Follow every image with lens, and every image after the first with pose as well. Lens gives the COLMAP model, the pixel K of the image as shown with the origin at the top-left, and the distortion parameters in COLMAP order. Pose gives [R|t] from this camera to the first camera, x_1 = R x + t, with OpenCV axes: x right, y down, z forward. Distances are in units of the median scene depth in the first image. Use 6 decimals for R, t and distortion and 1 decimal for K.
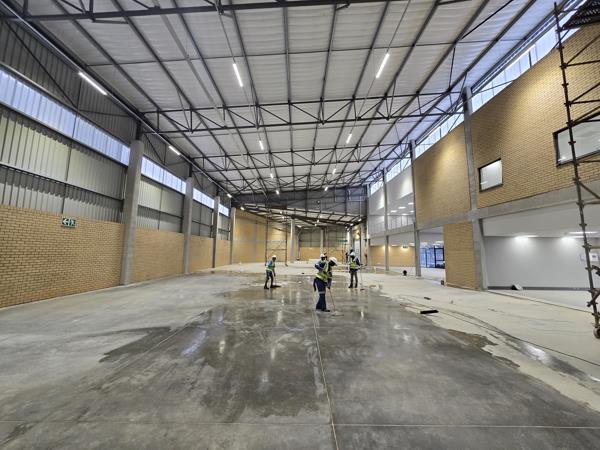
lens RADIAL K [[243.8, 0, 304.0], [0, 243.8, 226.0], [0, 0, 1]] dist [-0.007322, 0.002301]
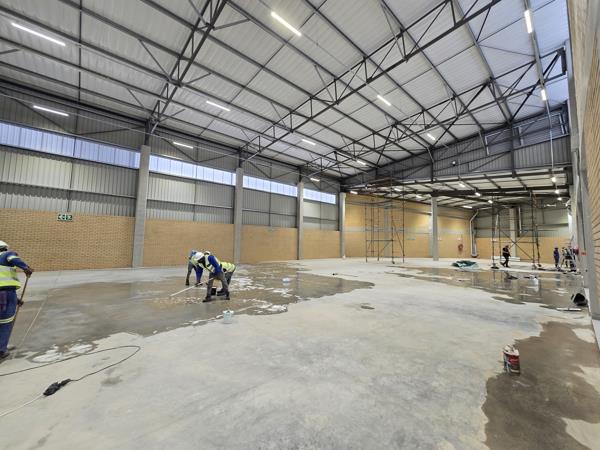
lens RADIAL K [[243.8, 0, 302.0], [0, 243.8, 223.9], [0, 0, 1]] dist [-0.007322, 0.002301]
pose [[0.655640, -0.057128, -0.752909, 0.684179], [0.069384, 0.997473, -0.015265, 0.098357], [0.751879, -0.042232, 0.657947, 0.795313]]
